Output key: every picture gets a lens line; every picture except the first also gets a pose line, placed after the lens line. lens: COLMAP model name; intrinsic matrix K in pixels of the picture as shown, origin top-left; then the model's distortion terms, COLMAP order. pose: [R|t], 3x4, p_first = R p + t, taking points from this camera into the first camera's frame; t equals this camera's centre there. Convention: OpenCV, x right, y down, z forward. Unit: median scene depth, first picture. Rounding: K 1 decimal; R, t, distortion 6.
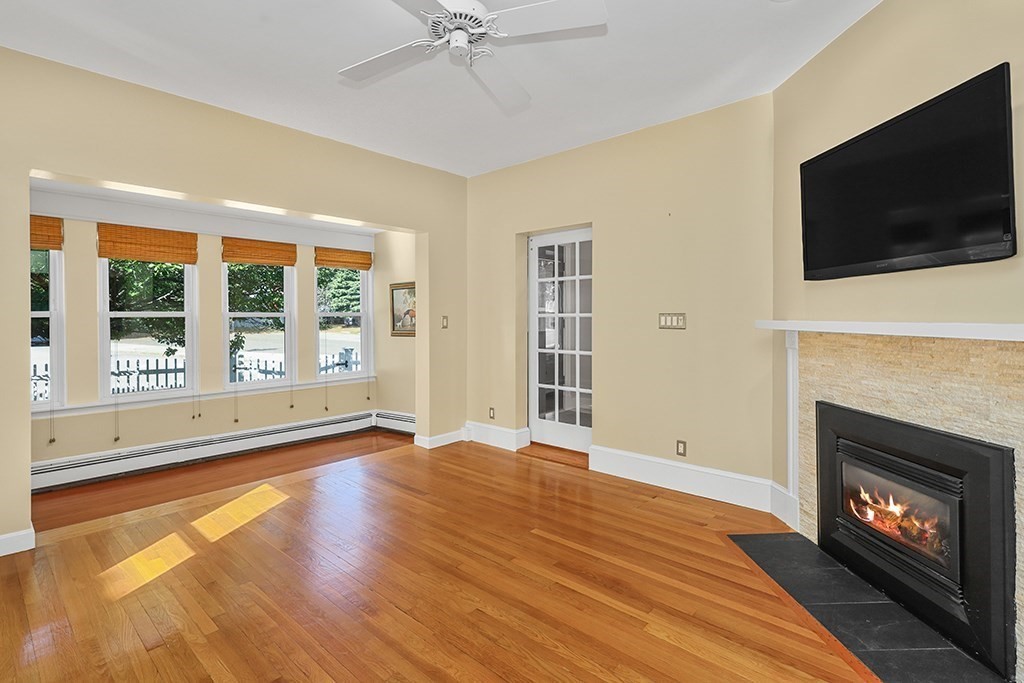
lens RADIAL K [[488.2, 0, 510.0], [0, 488.2, 322.8], [0, 0, 1]] dist [-0.004206, 0.003603]
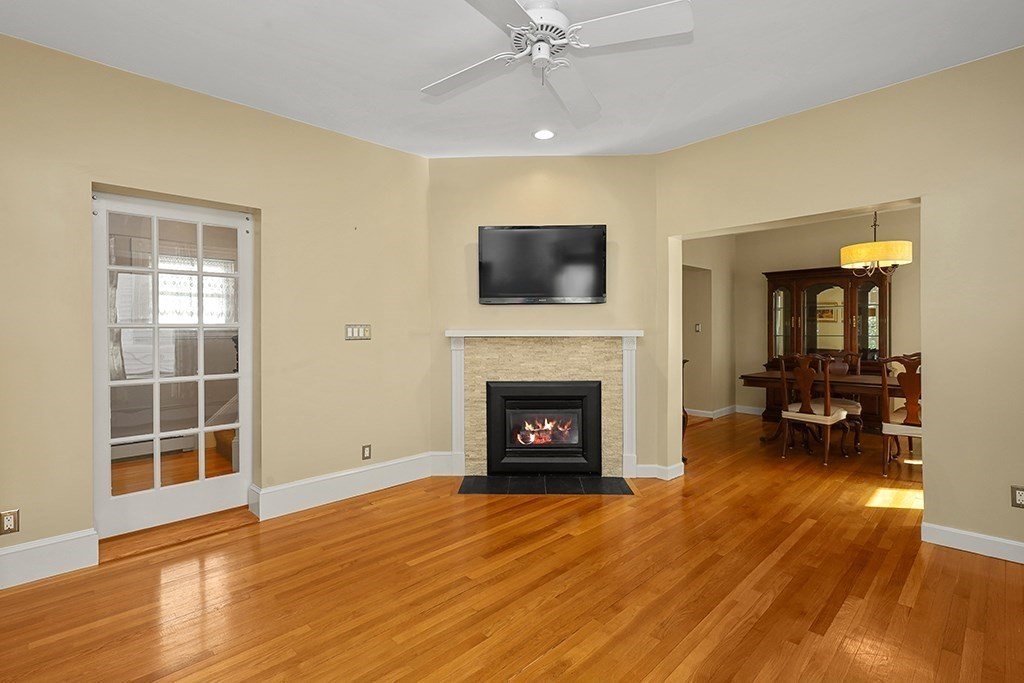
lens RADIAL K [[488.2, 0, 512.7], [0, 488.2, 331.1], [0, 0, 1]] dist [-0.004206, 0.003603]
pose [[0.049657, 0.000162, 0.998766, -0.860406], [0.018967, 0.999820, -0.001106, 0.001777], [-0.998586, 0.018998, 0.049645, 0.777828]]
